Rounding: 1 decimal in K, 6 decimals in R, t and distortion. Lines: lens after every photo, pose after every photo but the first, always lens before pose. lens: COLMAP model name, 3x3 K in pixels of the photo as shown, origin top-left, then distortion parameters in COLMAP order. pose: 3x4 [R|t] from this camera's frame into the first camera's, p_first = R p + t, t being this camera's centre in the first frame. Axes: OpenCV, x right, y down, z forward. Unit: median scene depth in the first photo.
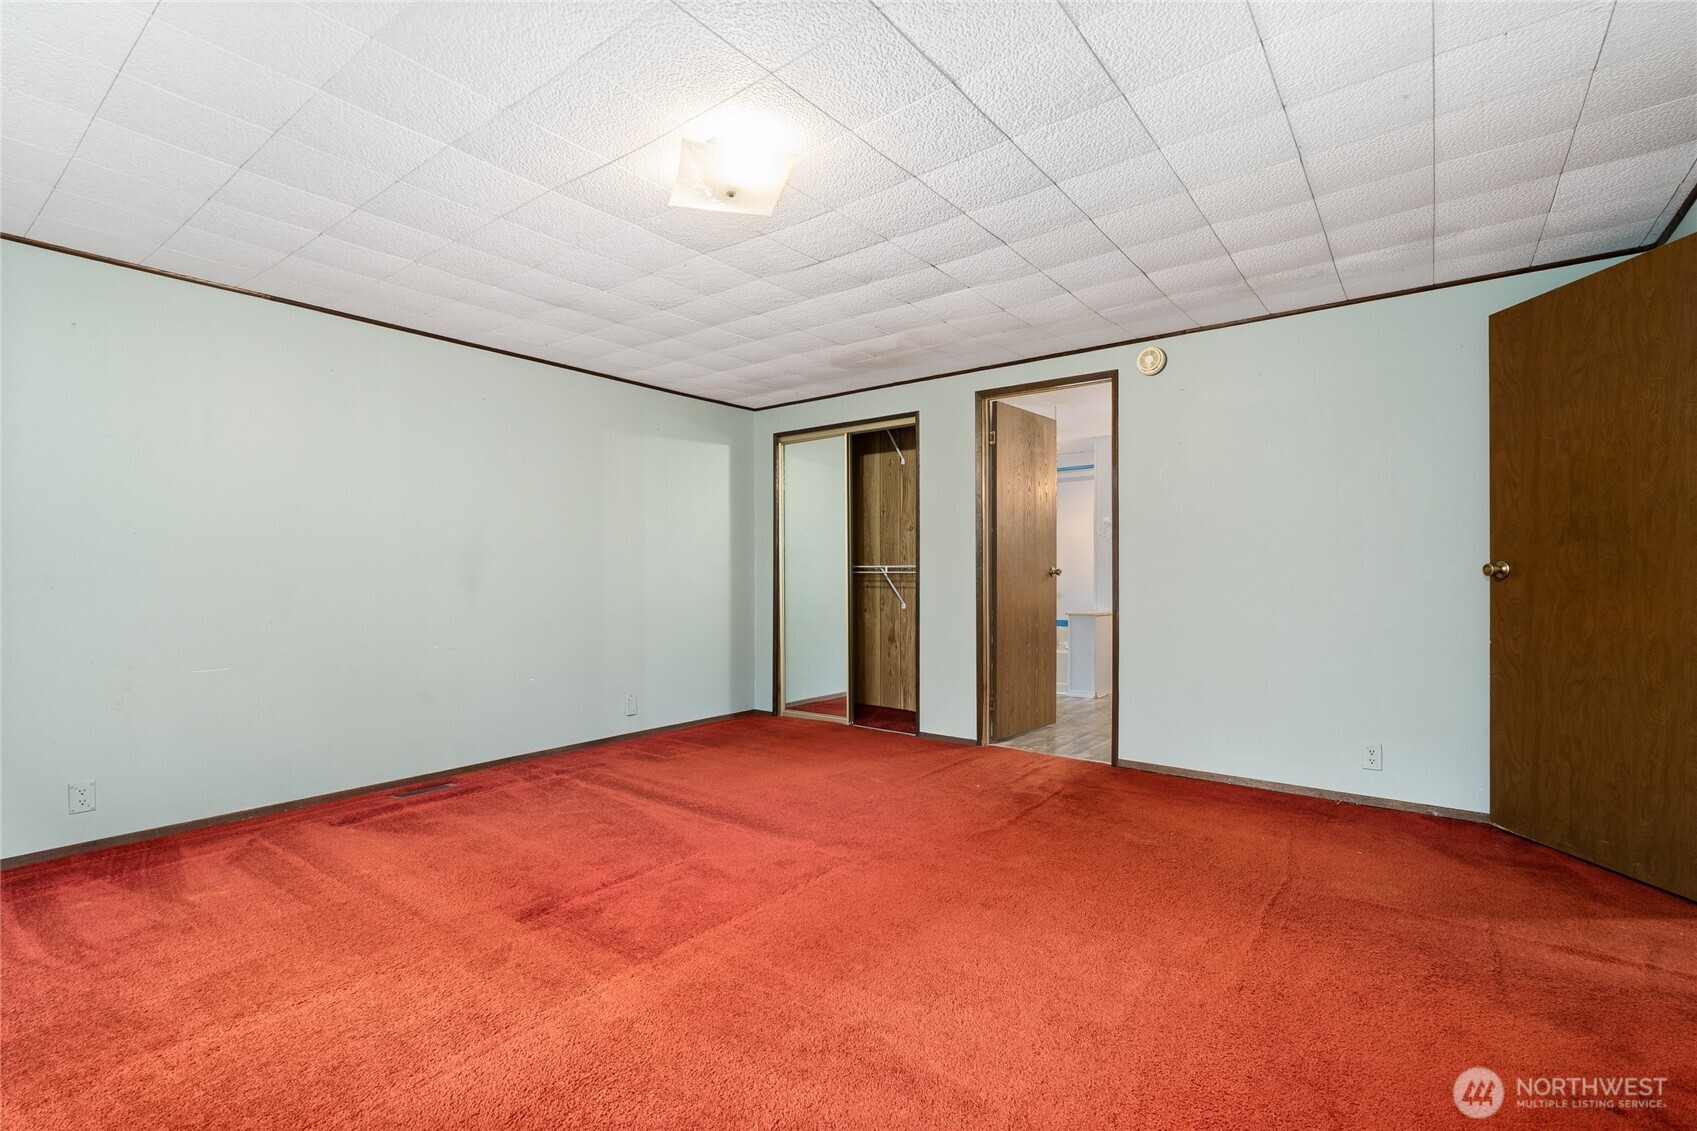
lens RADIAL K [[775.5, 0, 852.2], [0, 775.5, 572.0], [0, 0, 1]] dist [-0.004291, -0.000414]
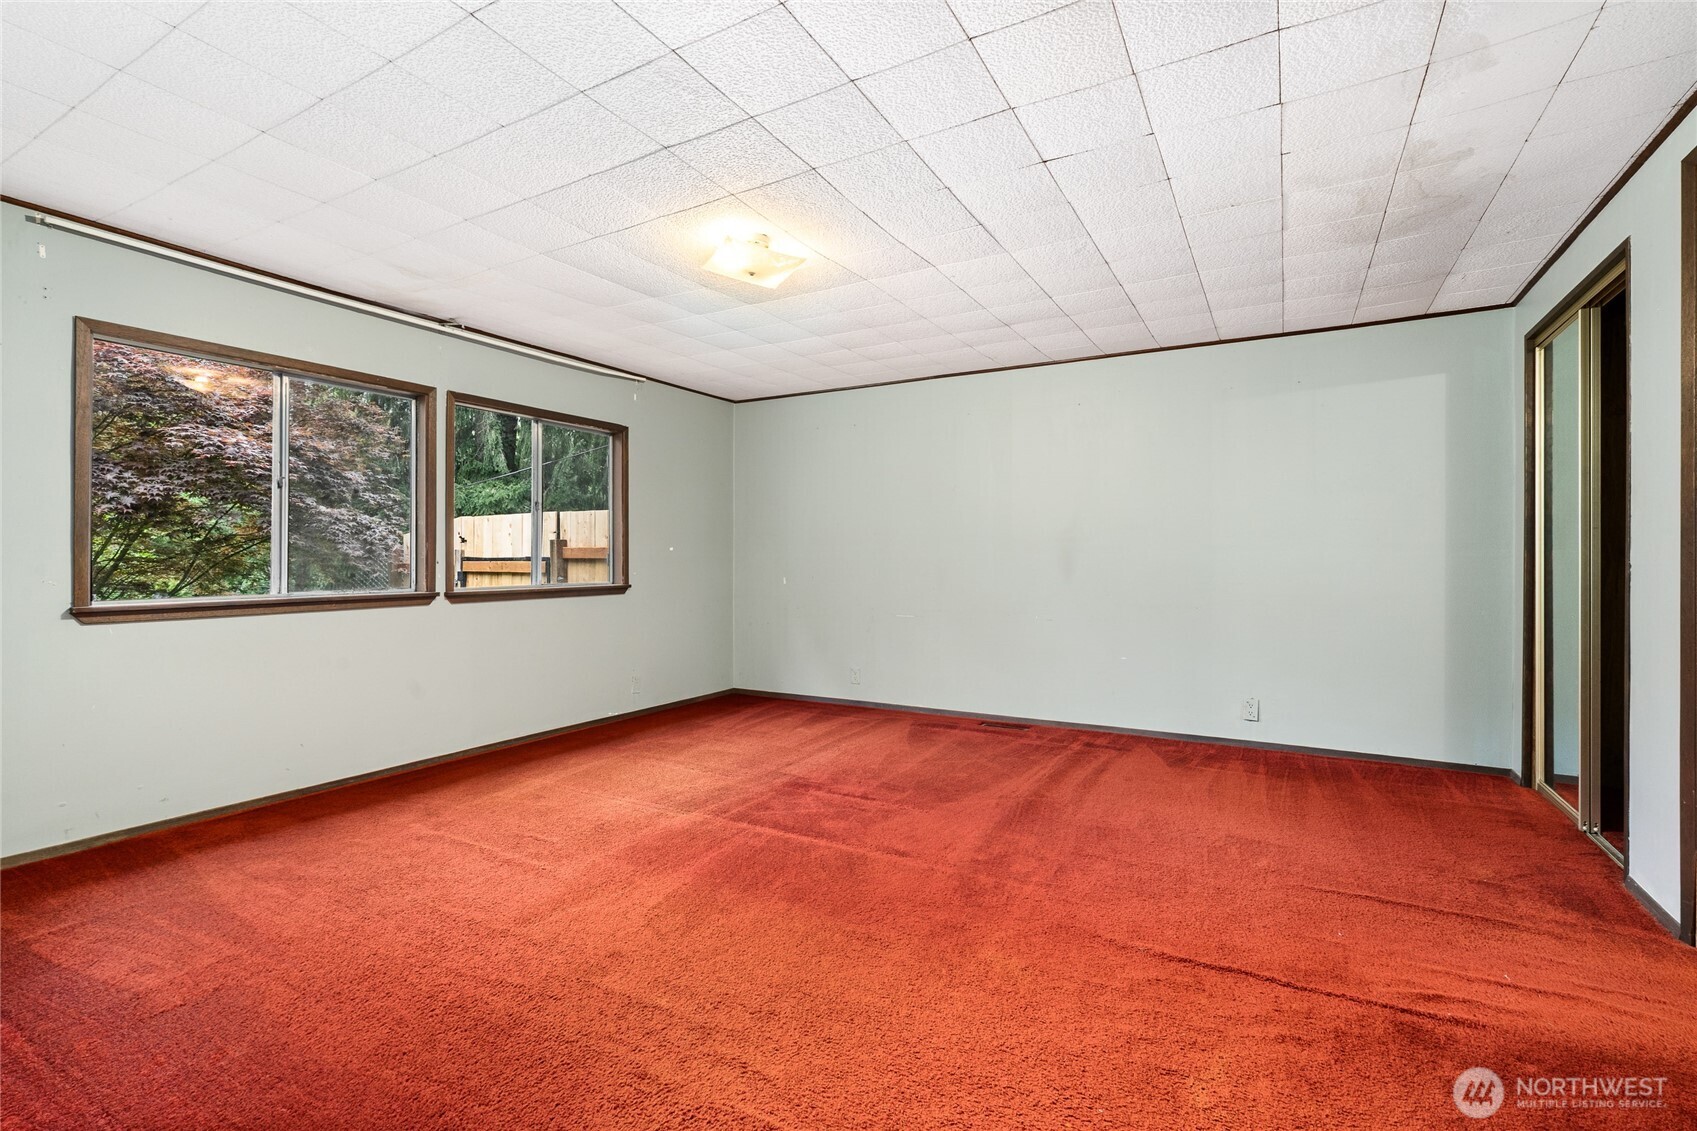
lens RADIAL K [[775.5, 0, 852.2], [0, 775.5, 572.0], [0, 0, 1]] dist [-0.004291, -0.000414]
pose [[0.131372, 0.022384, -0.991080, 0.745618], [0.002198, 0.999736, 0.022871, -0.006100], [0.991331, -0.005183, 0.131288, 0.628410]]
